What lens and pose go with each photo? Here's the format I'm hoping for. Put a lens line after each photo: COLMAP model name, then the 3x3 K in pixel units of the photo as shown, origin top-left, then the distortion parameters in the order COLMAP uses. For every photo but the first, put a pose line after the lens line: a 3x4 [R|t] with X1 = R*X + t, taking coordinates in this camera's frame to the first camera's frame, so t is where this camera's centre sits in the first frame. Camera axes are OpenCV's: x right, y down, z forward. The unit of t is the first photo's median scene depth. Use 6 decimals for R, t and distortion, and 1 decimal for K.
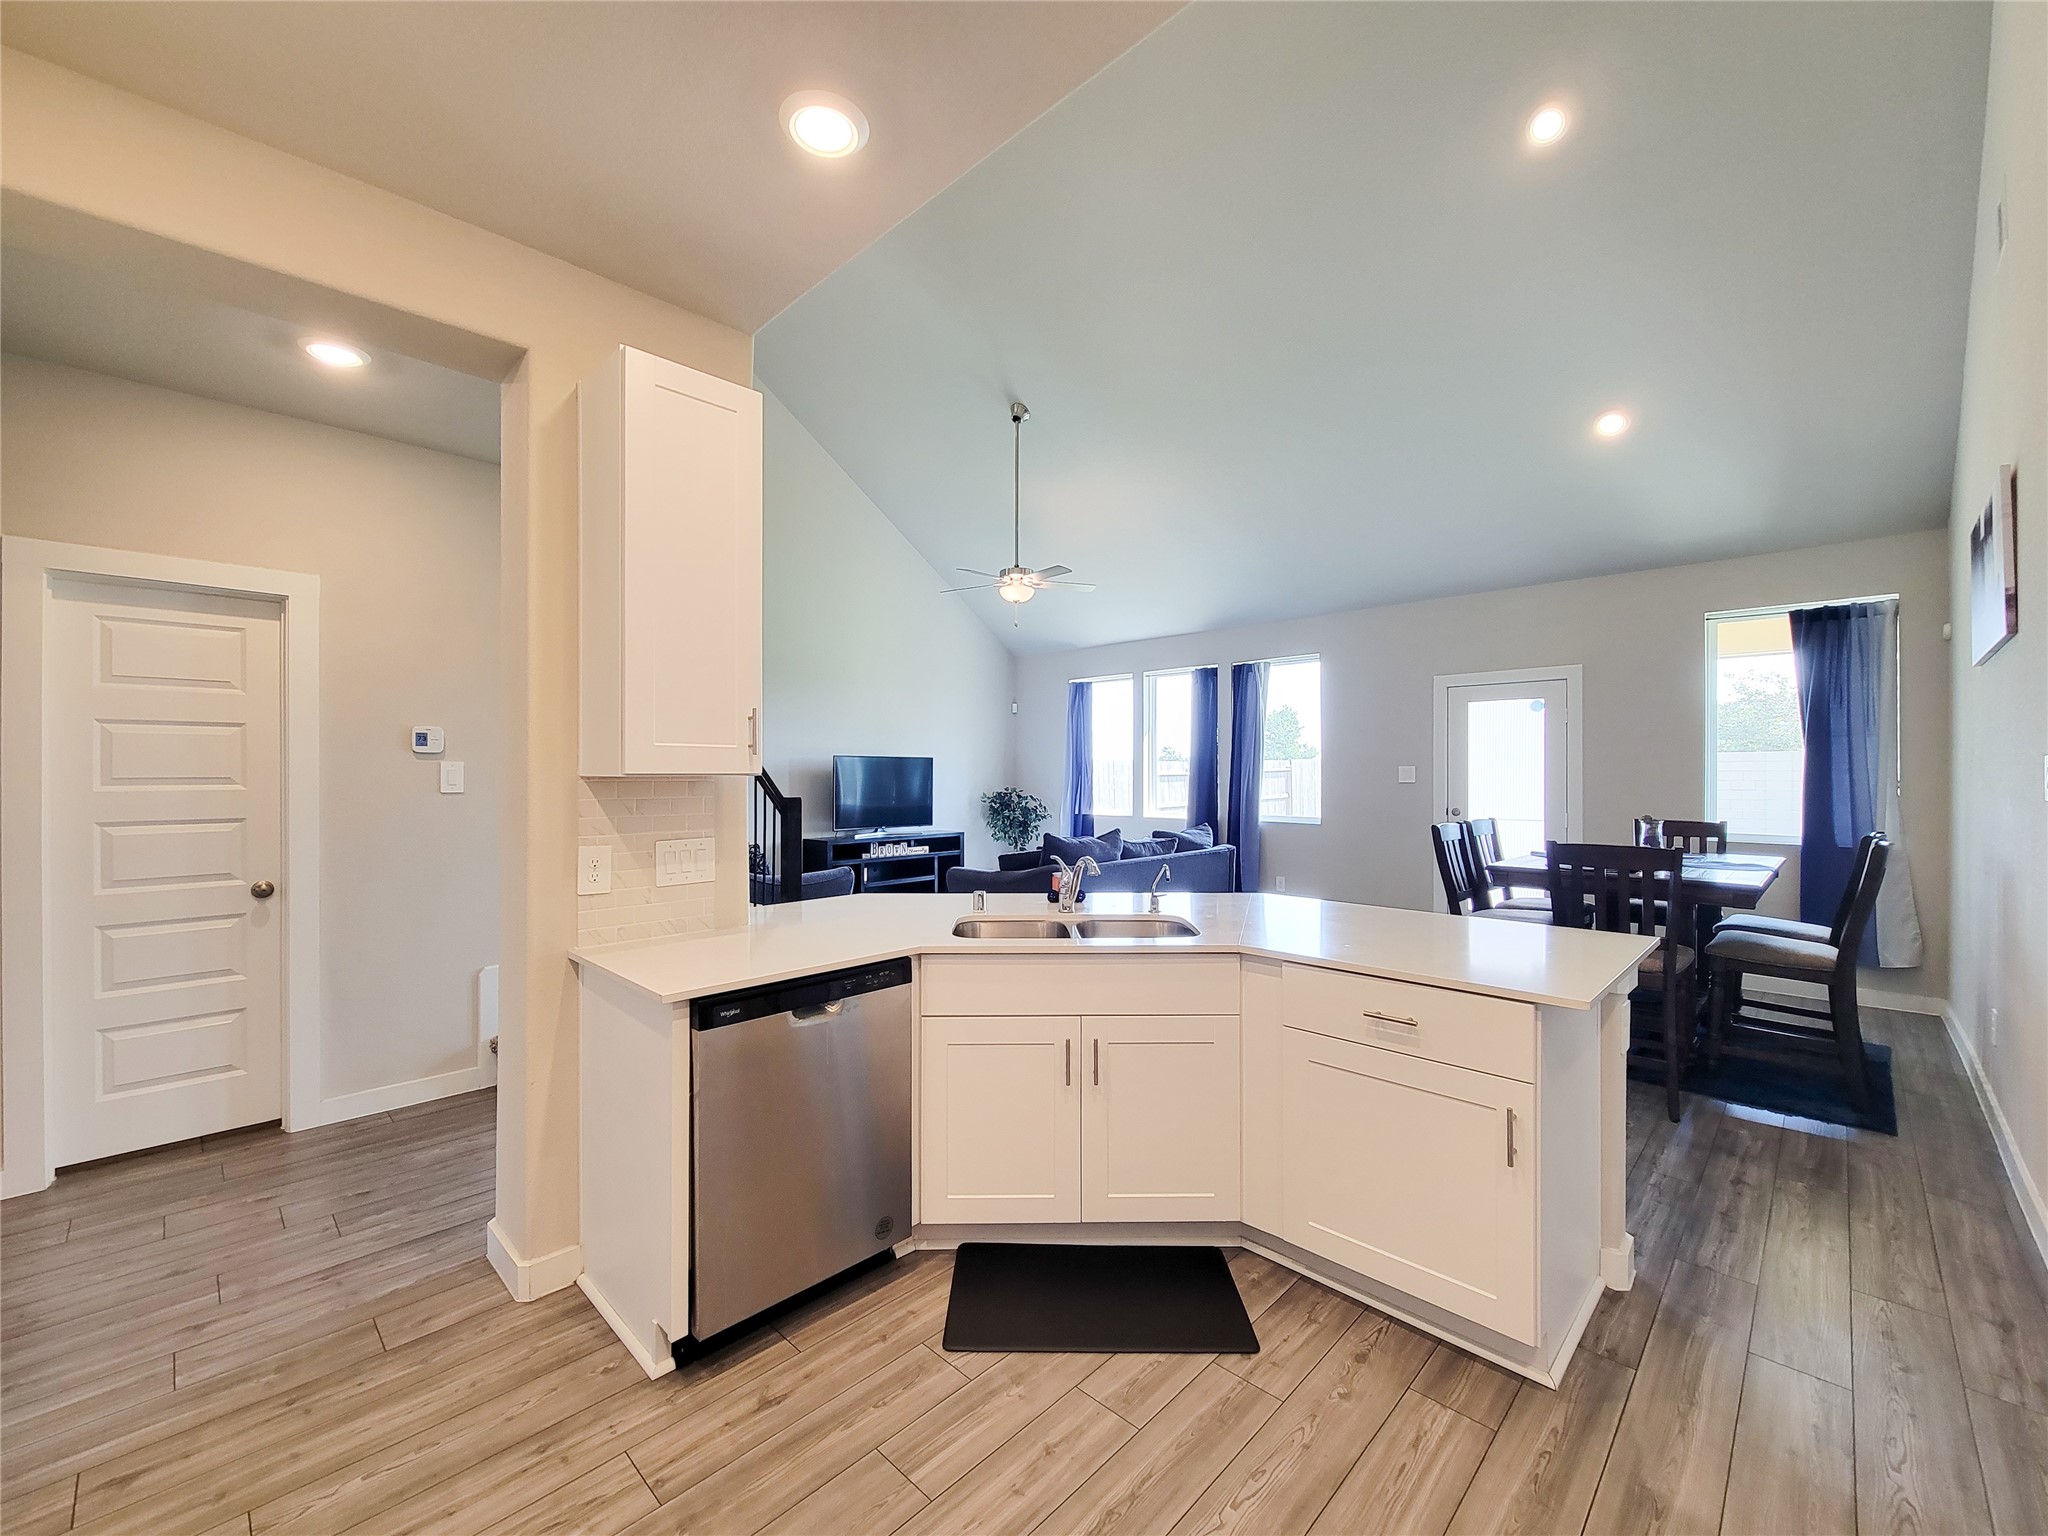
lens RADIAL K [[823.9, 0, 1024.0], [0, 823.9, 768.0], [0, 0, 1]] dist [0.000698, -0.000892]
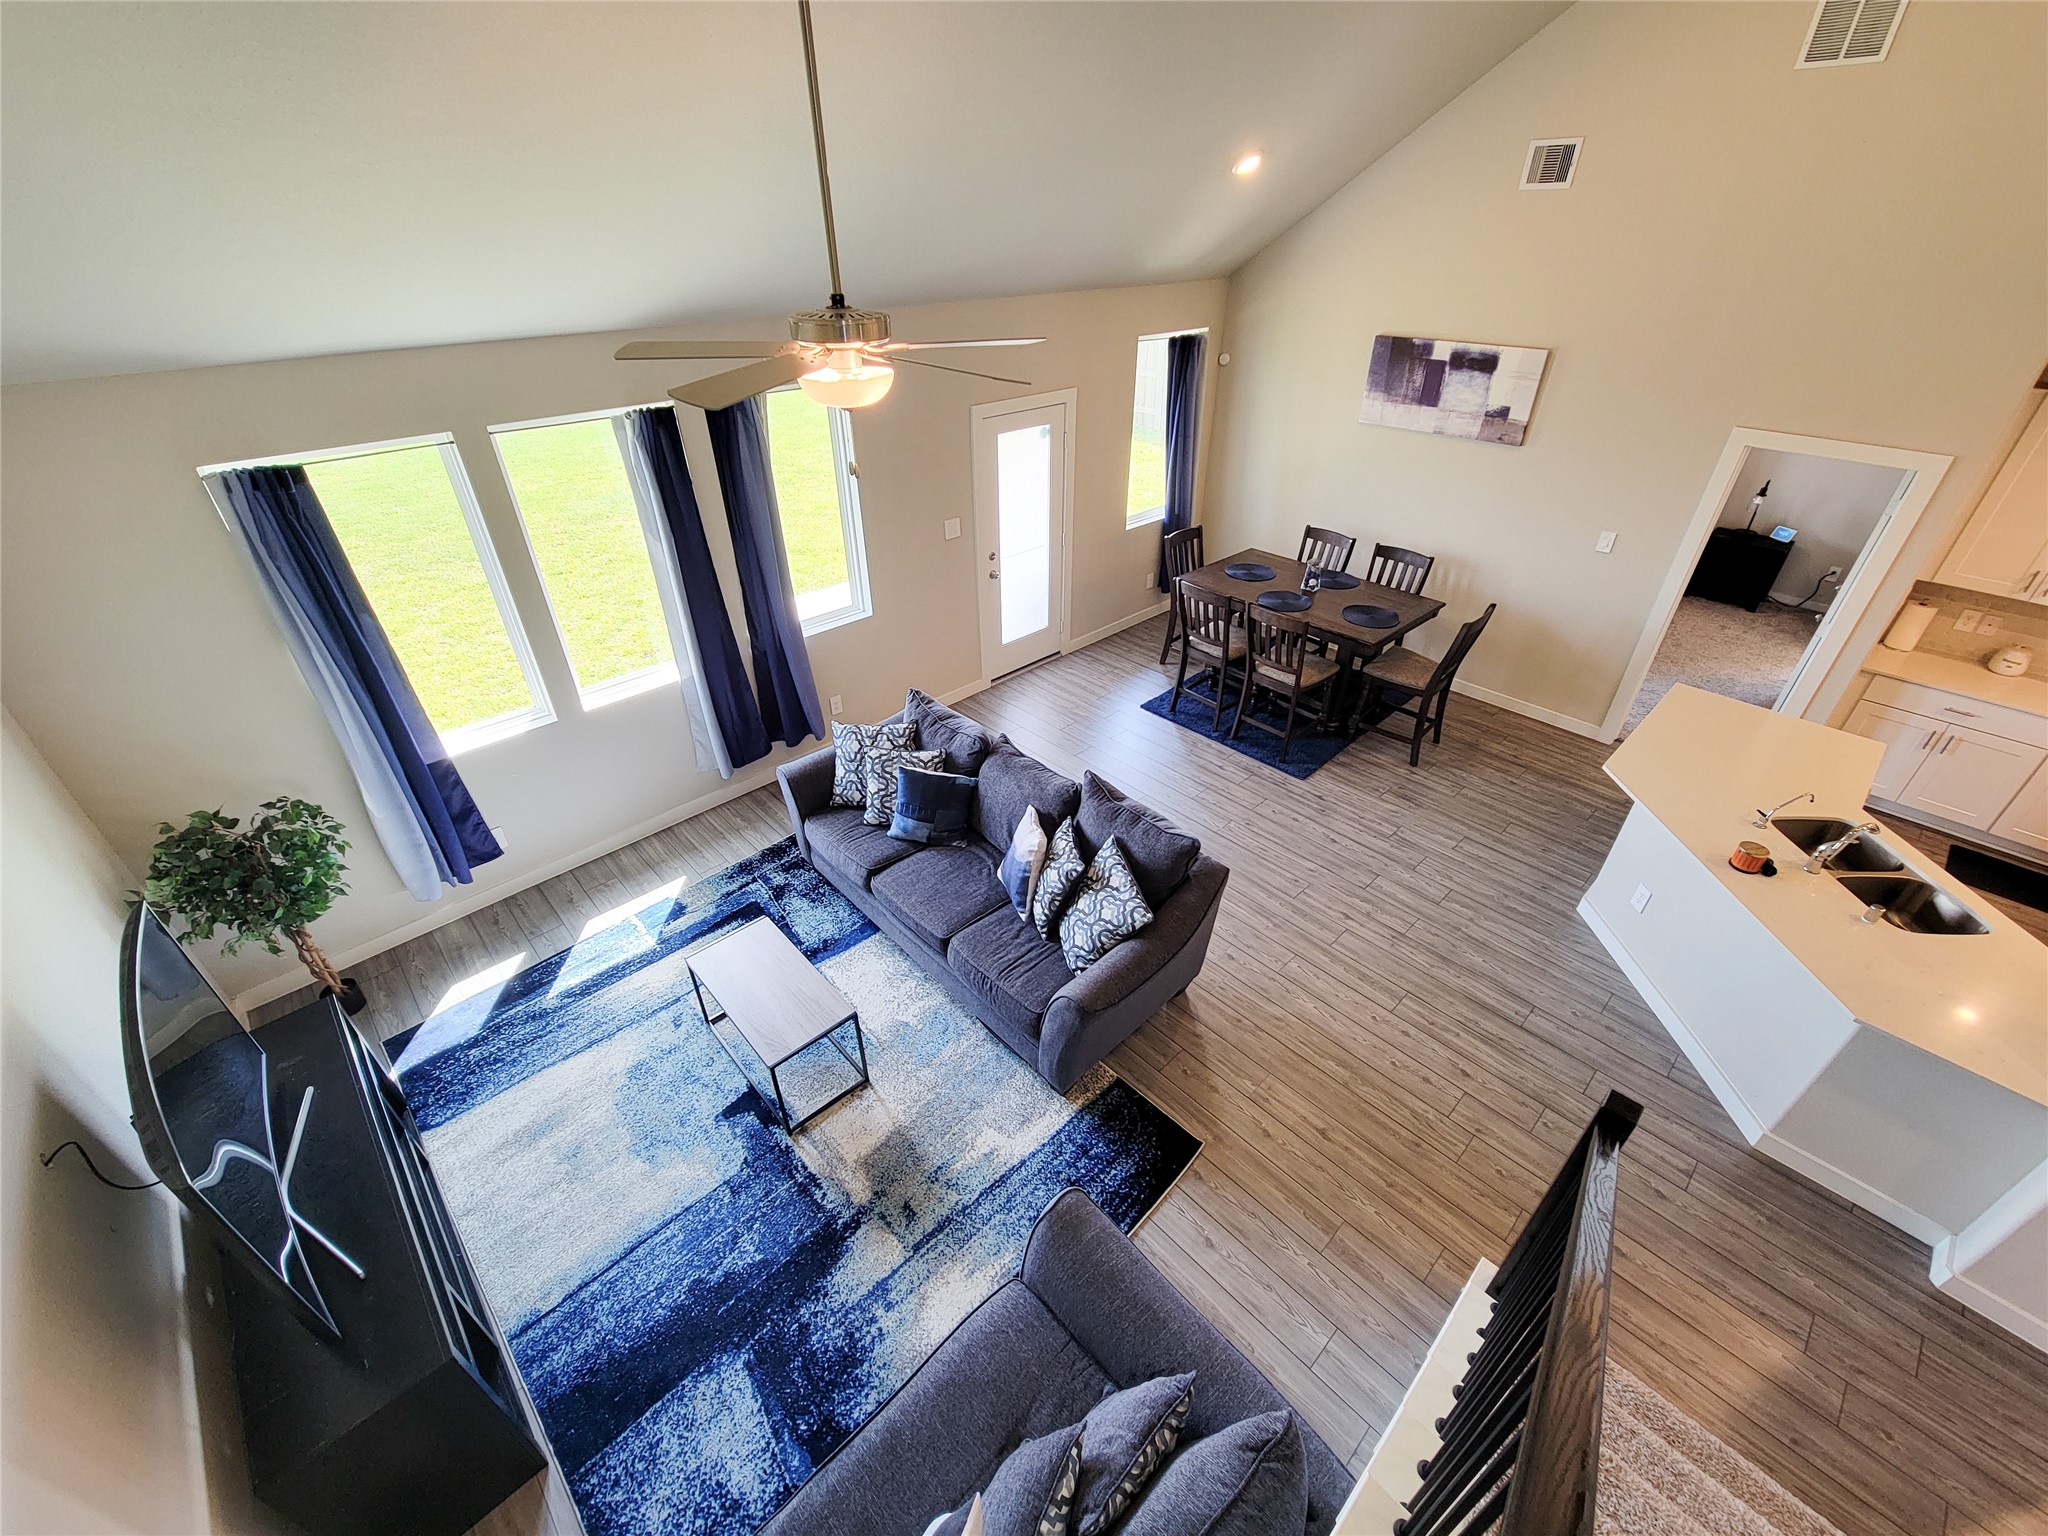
lens RADIAL K [[823.9, 0, 1024.0], [0, 823.9, 768.0], [0, 0, 1]] dist [0.000698, -0.000892]
pose [[0.042229, -0.559959, 0.827444, -0.437950], [0.007423, 0.828335, 0.560183, -0.296423], [-0.999080, -0.017514, 0.039137, 0.967165]]
